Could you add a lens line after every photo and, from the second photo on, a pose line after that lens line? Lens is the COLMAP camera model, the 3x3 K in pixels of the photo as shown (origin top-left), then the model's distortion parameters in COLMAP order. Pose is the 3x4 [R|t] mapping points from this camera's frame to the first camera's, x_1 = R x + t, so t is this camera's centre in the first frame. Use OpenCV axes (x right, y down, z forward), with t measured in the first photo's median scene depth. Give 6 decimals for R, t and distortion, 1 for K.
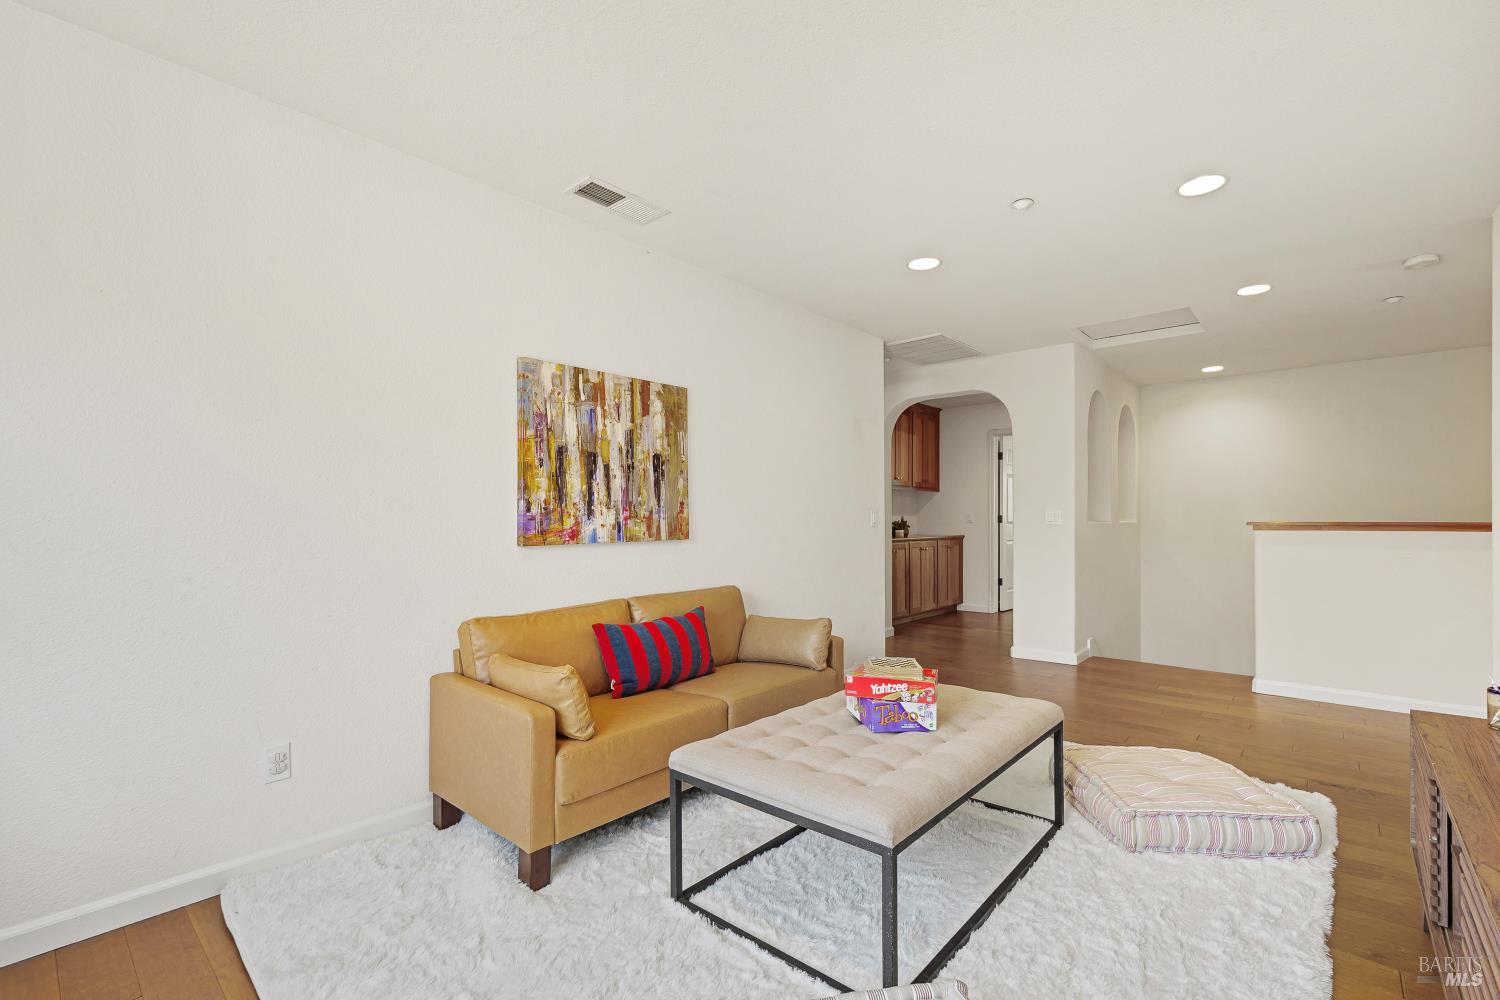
lens RADIAL K [[665.4, 0, 745.5], [0, 665.4, 505.9], [0, 0, 1]] dist [-0.003177, -0.000292]
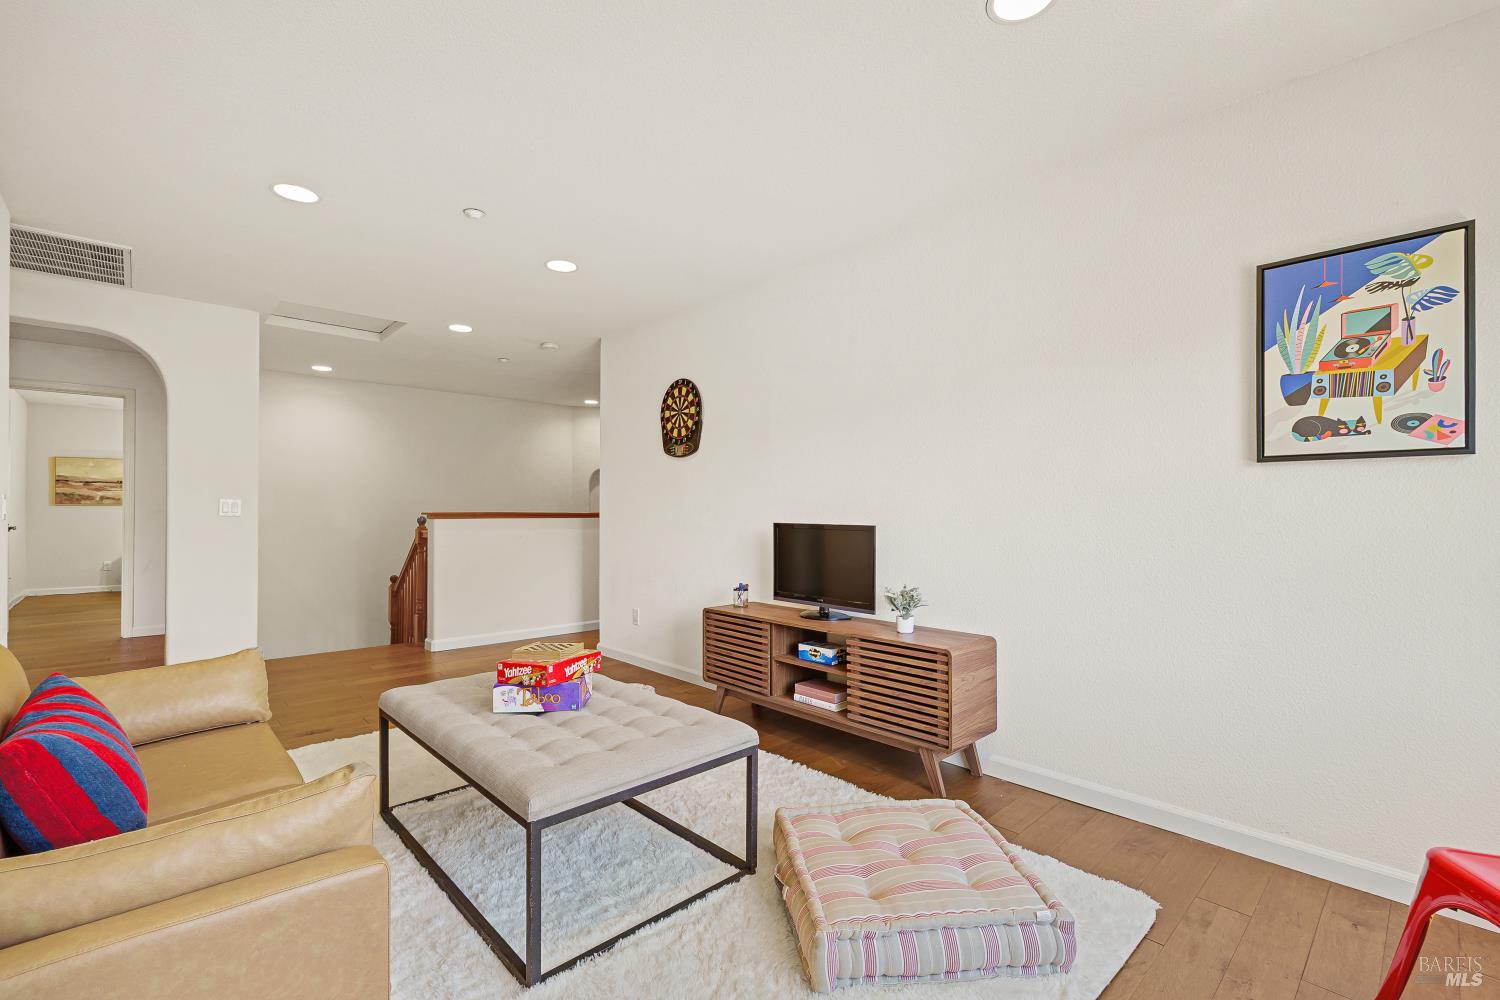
lens RADIAL K [[665.4, 0, 744.2], [0, 665.4, 510.4], [0, 0, 1]] dist [-0.003177, -0.000292]
pose [[0.076327, 0.006522, 0.997062, -0.888482], [-0.023746, 0.999707, -0.004721, 0.026806], [-0.996800, -0.023316, 0.076460, 0.714548]]
